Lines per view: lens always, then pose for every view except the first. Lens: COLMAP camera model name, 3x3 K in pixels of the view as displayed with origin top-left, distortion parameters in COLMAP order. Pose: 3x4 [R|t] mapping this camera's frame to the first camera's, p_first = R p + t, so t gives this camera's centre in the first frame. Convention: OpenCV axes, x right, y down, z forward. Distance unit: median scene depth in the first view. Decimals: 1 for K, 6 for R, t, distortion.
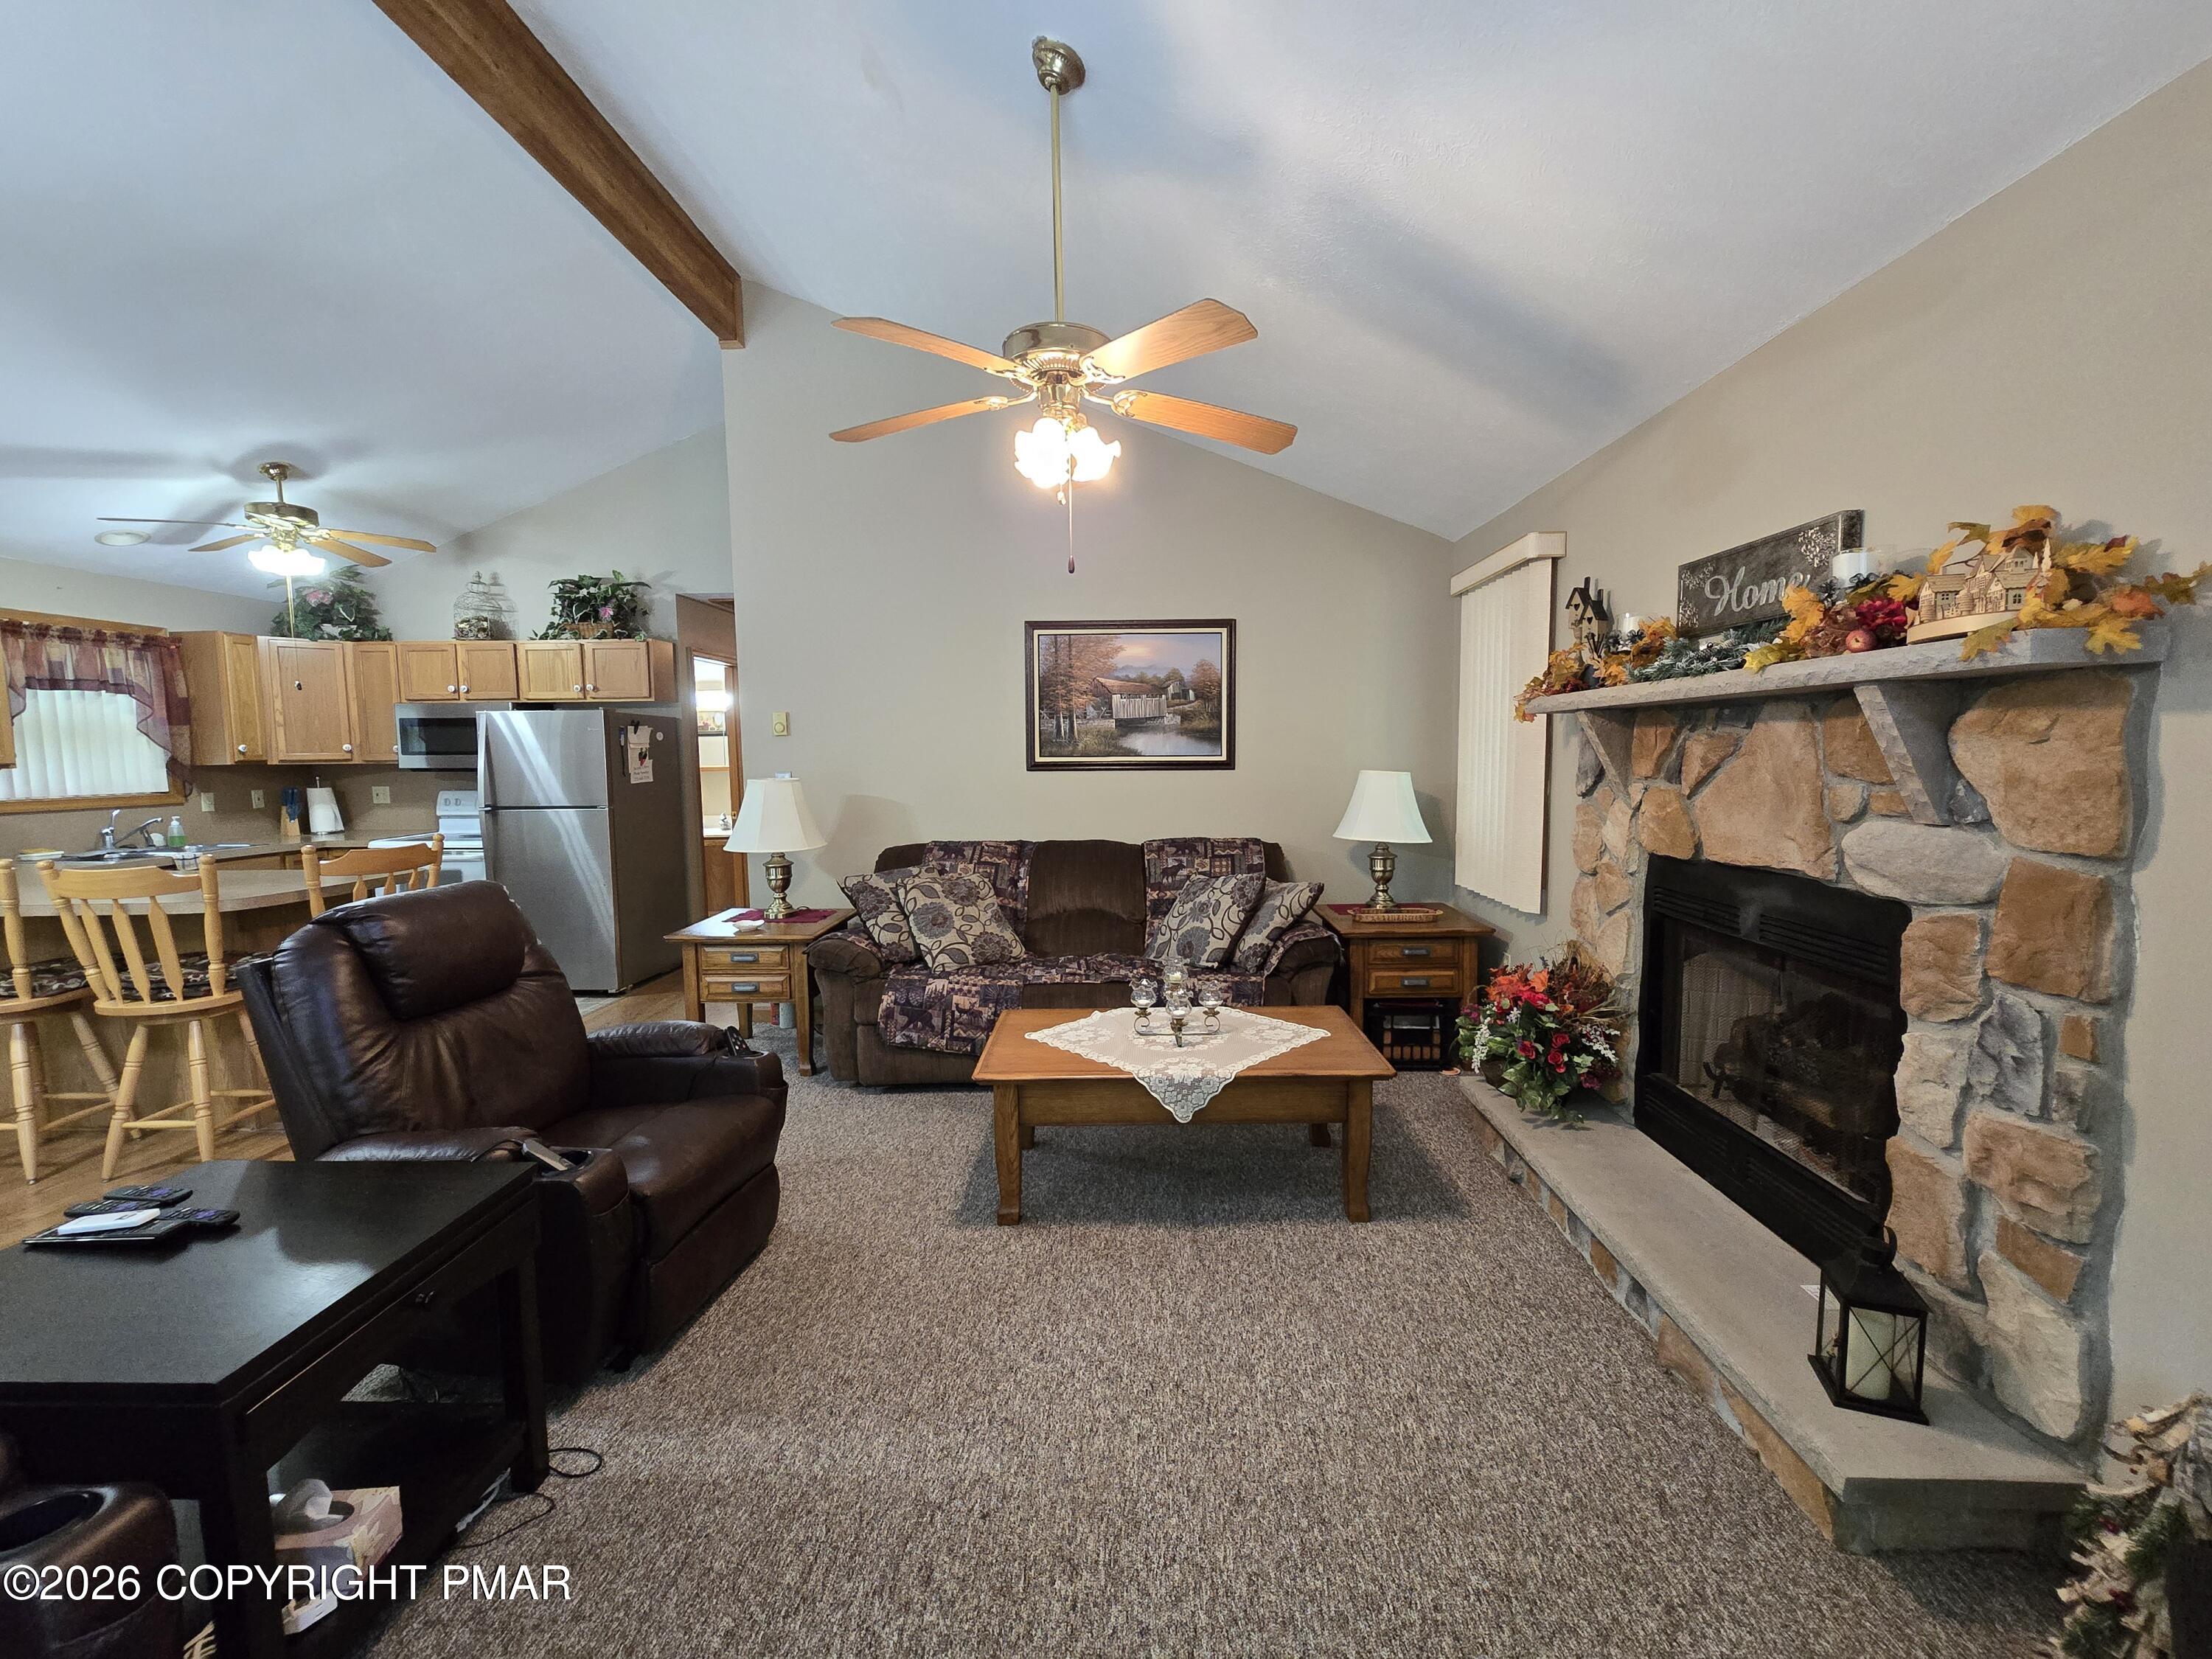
lens RADIAL K [[907.2, 0, 1113.4], [0, 907.2, 823.5], [0, 0, 1]] dist [-0.003535, 0.000570]
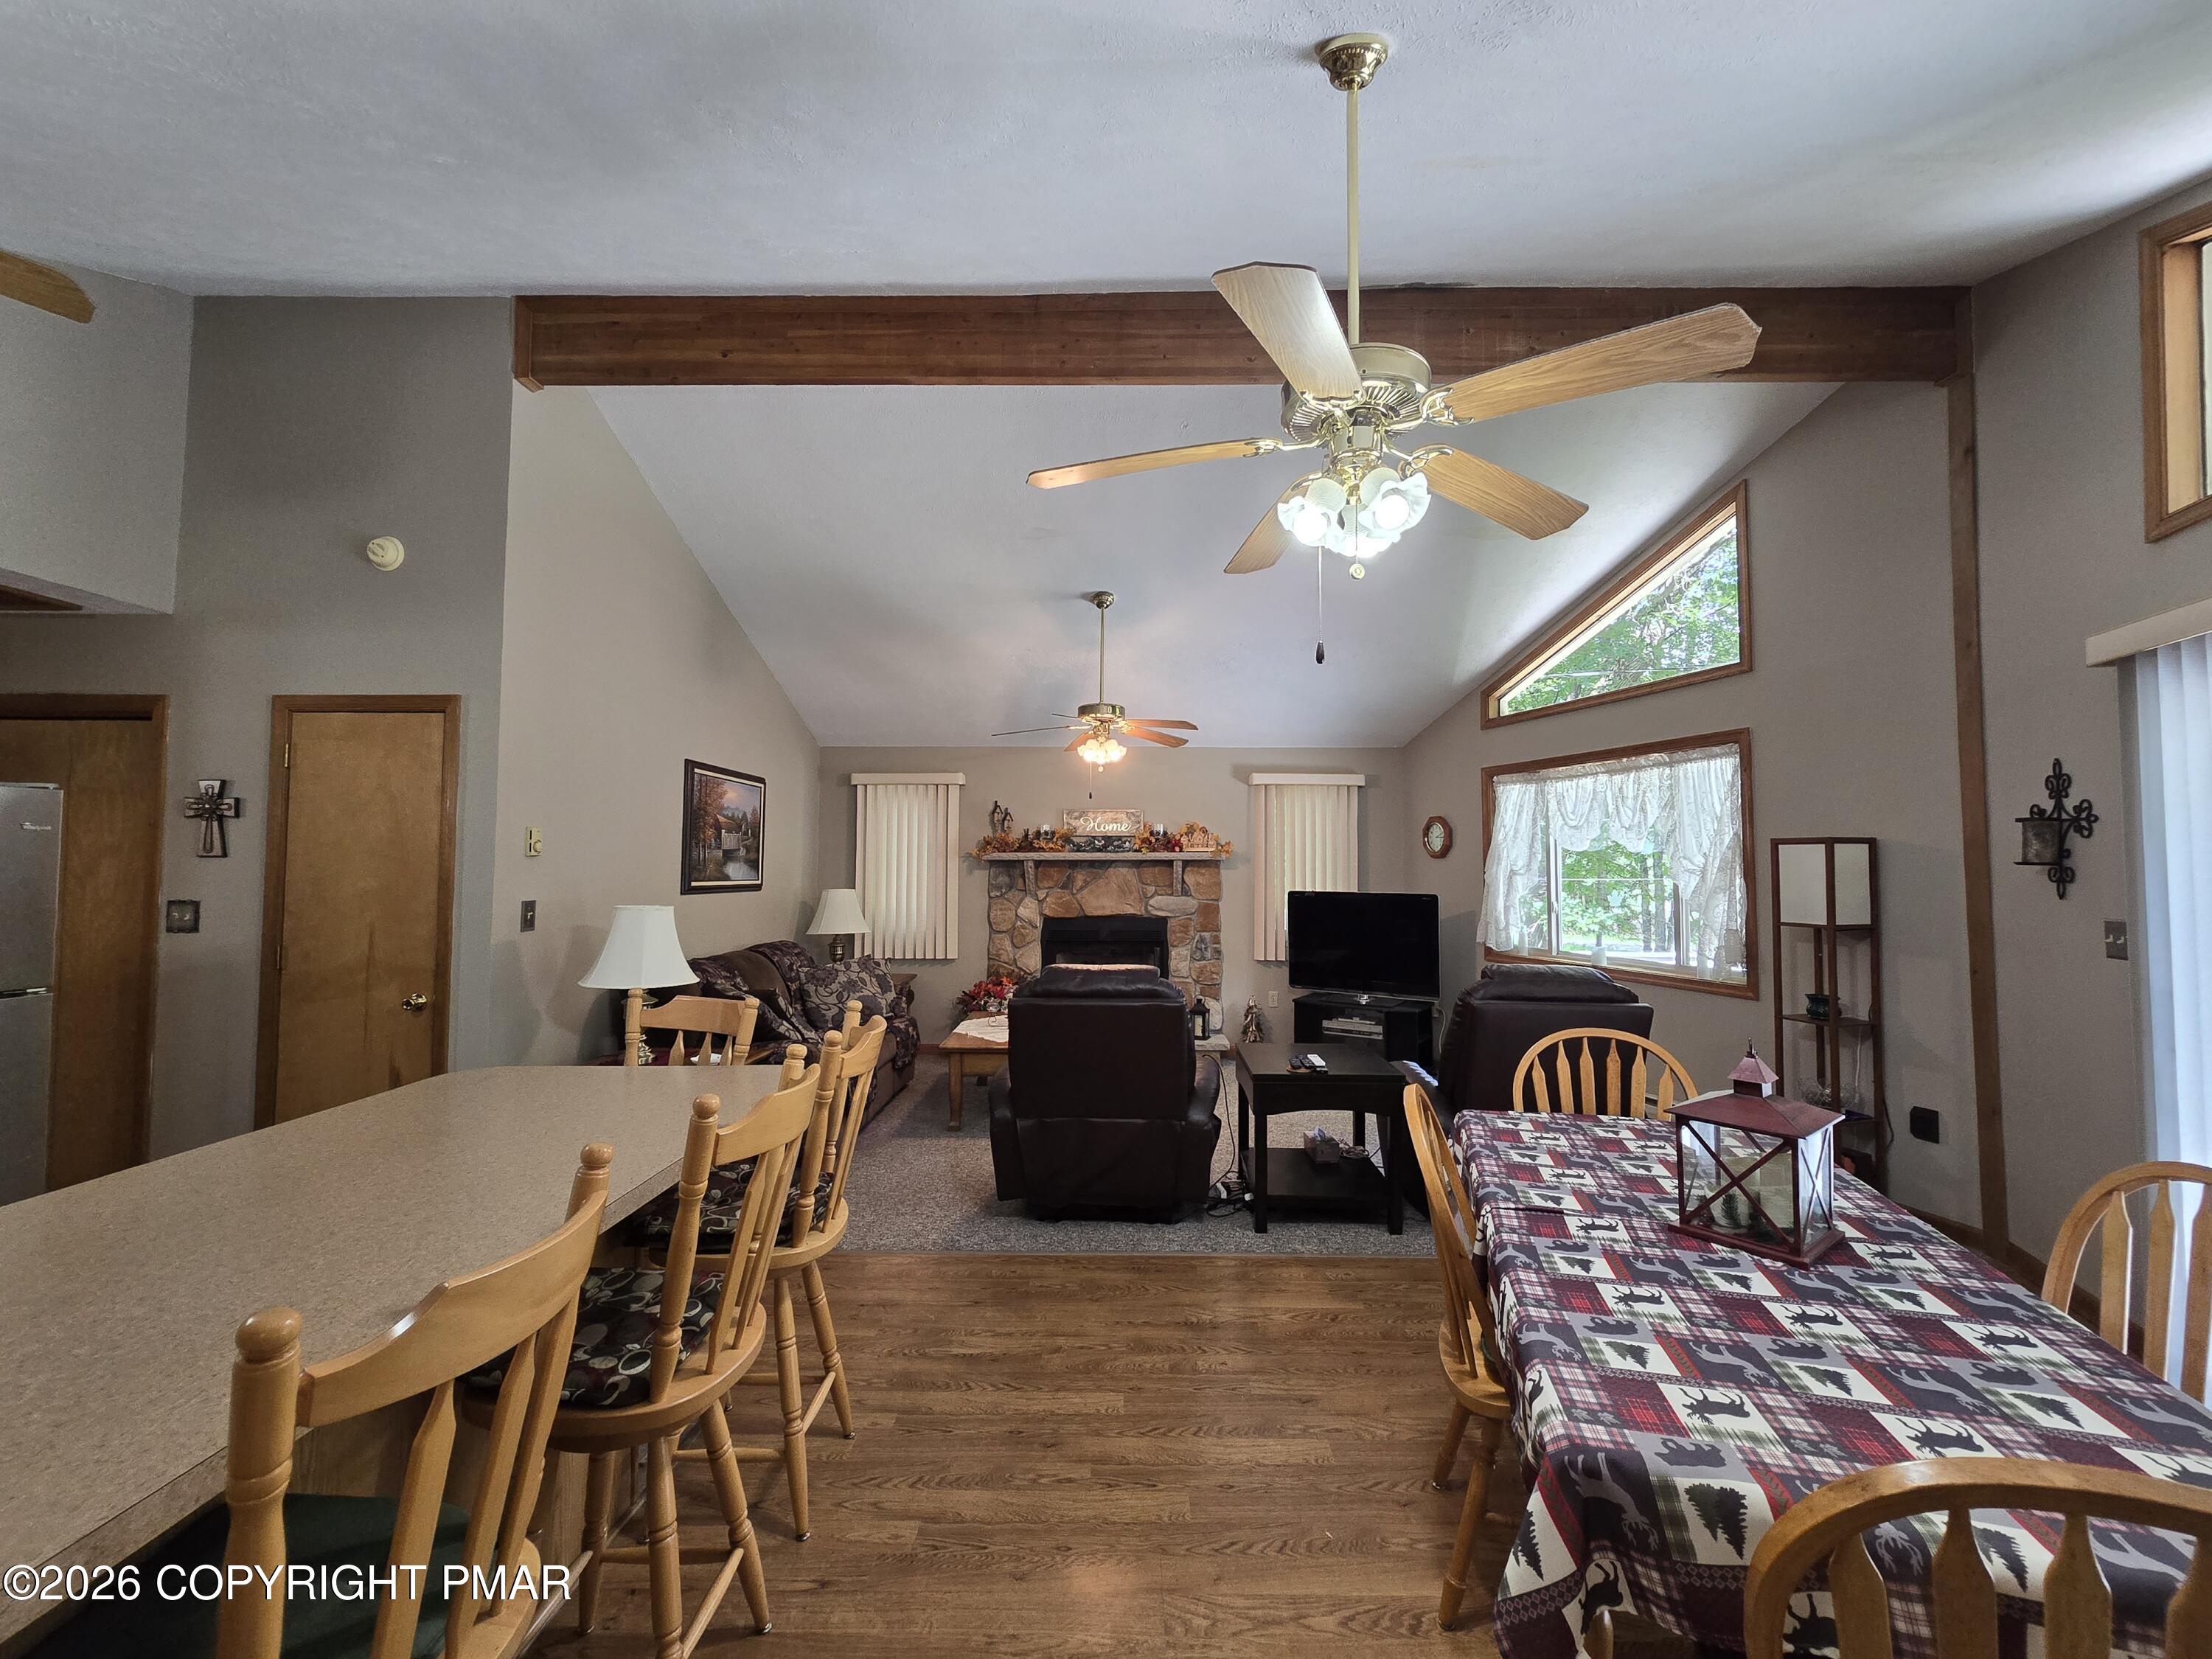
lens RADIAL K [[907.2, 0, 1107.4], [0, 907.2, 829.4], [0, 0, 1]] dist [-0.003535, 0.000570]
pose [[0.002939, 0.054048, 0.998534, -2.299454], [0.078271, 0.995462, -0.054112, -0.073185], [-0.996928, 0.078315, -0.001304, 0.962230]]
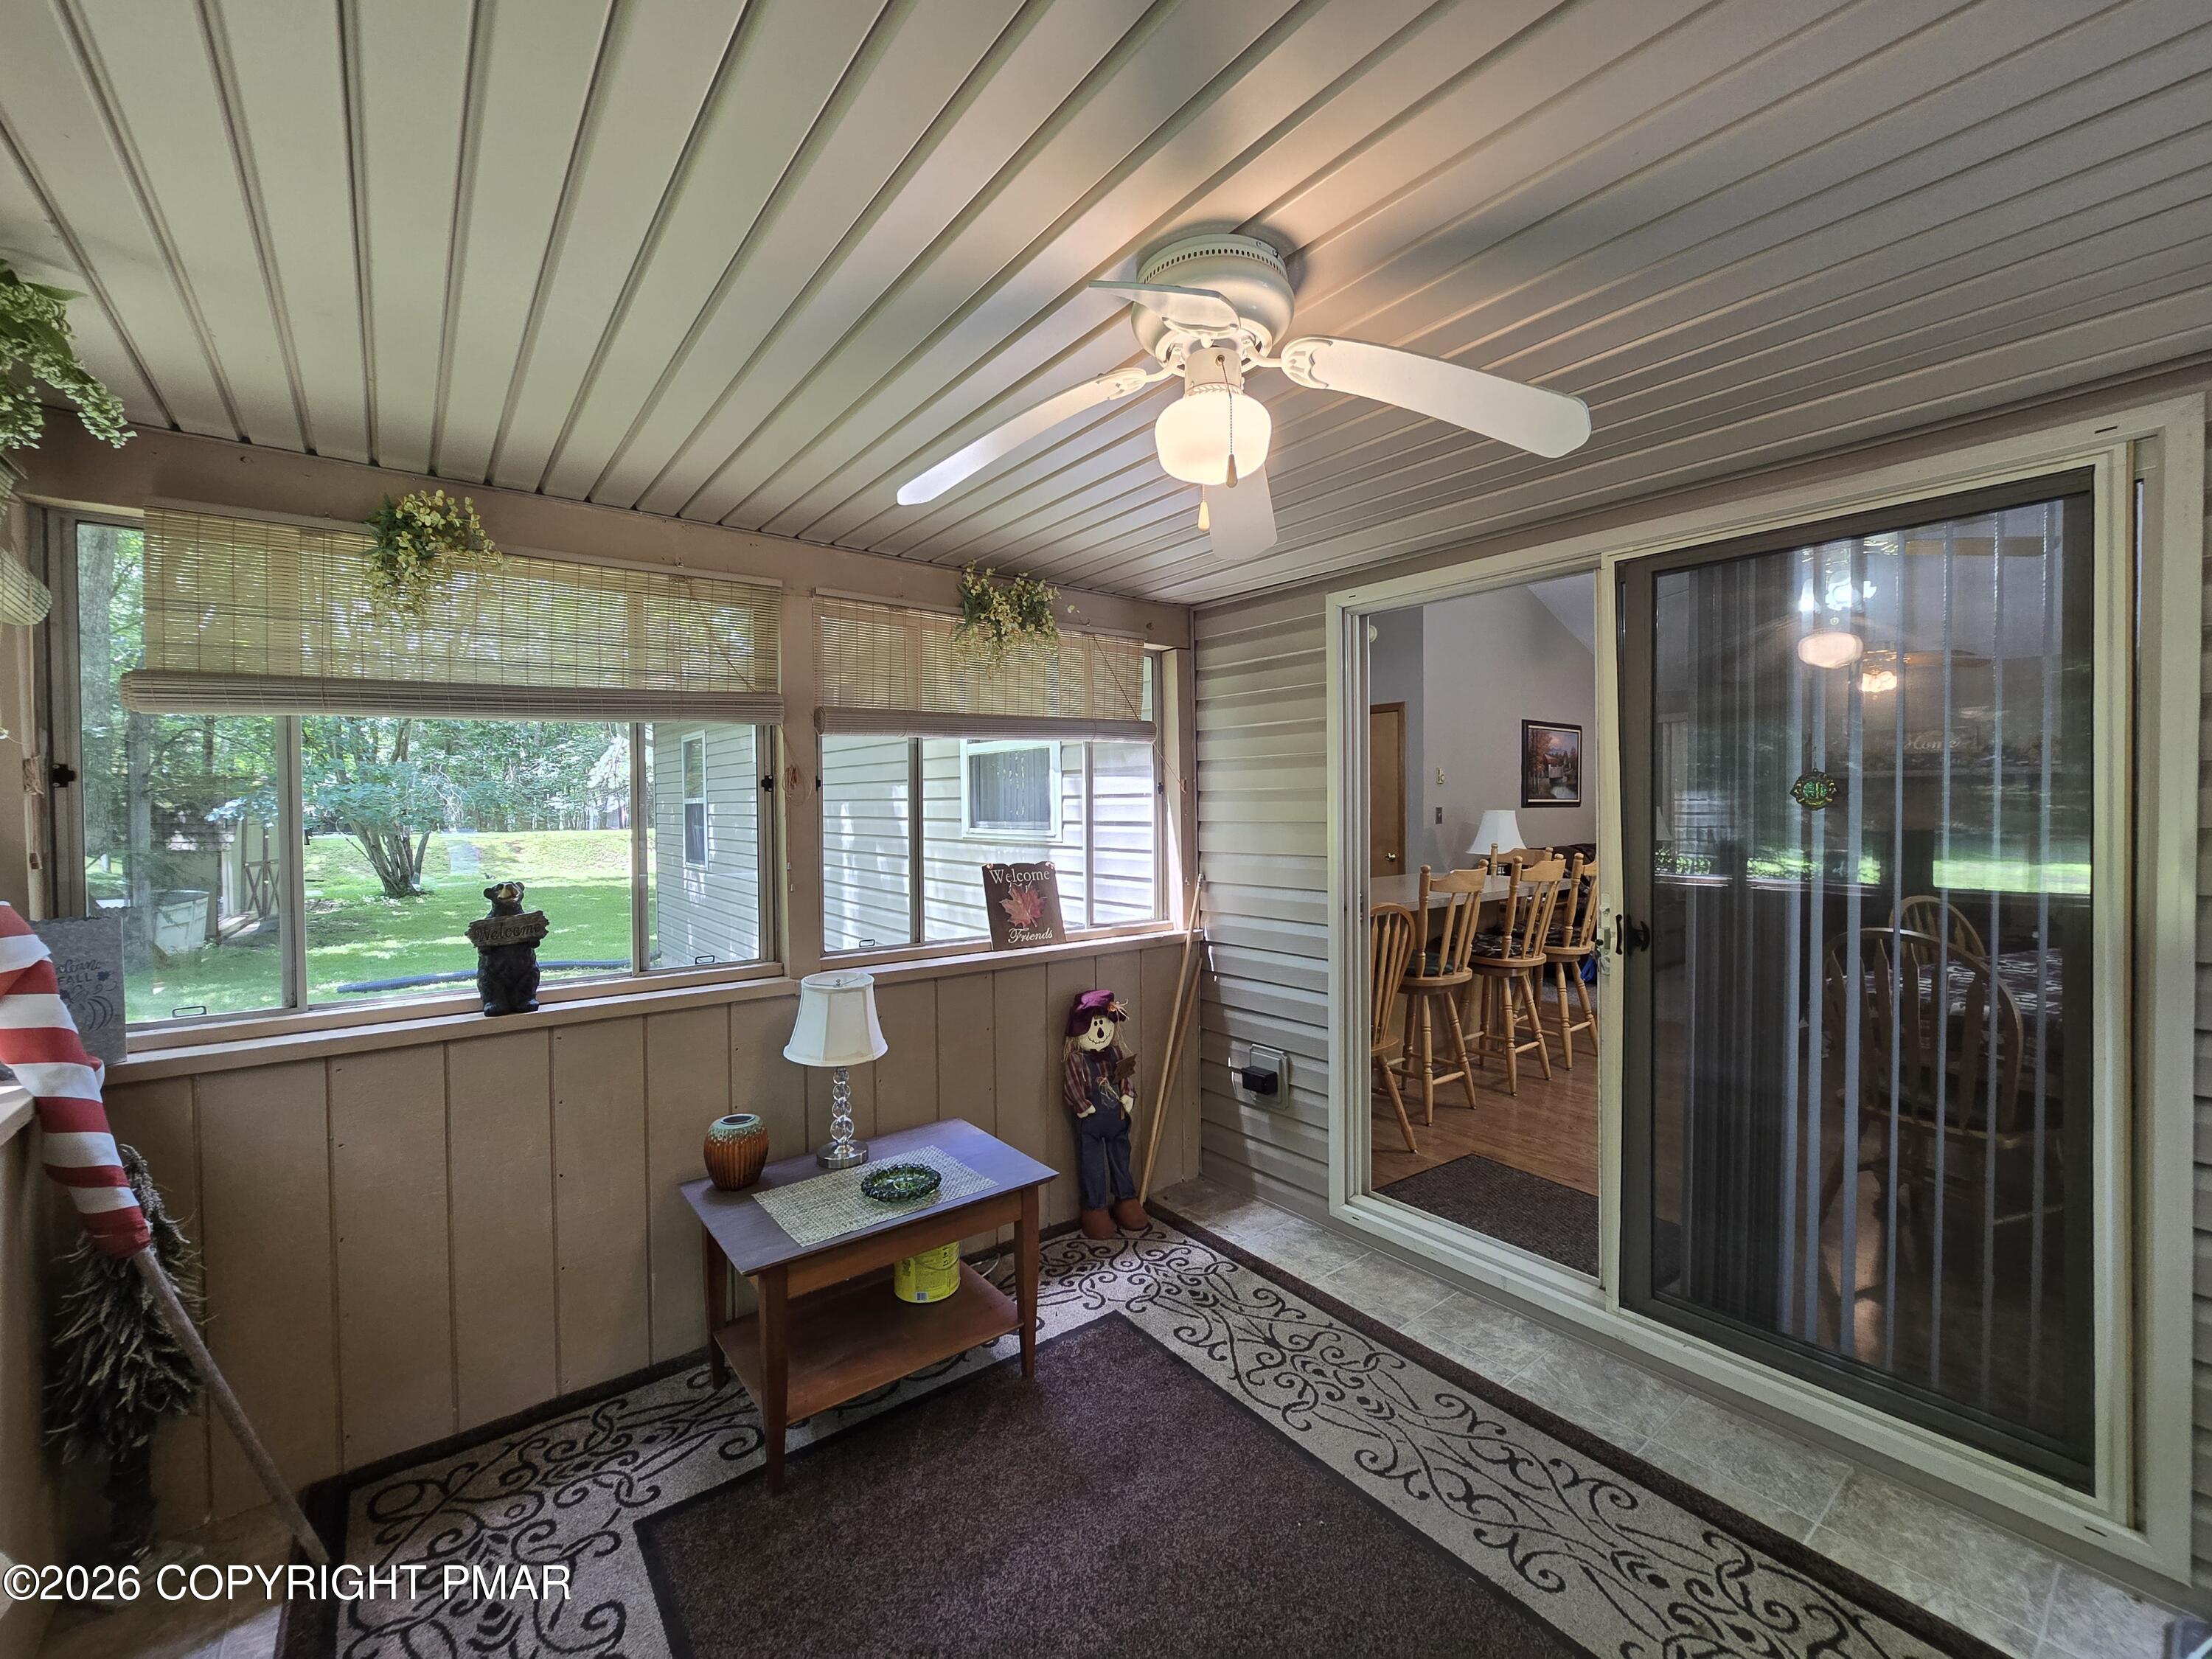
lens RADIAL K [[907.2, 0, 1126.0], [0, 907.2, 827.6], [0, 0, 1]] dist [-0.003535, 0.000570]
pose [[0.763873, -0.011878, 0.645257, -3.410694], [0.054568, 0.997439, -0.046238, 0.032975], [-0.643055, 0.070530, 0.762565, 0.379232]]
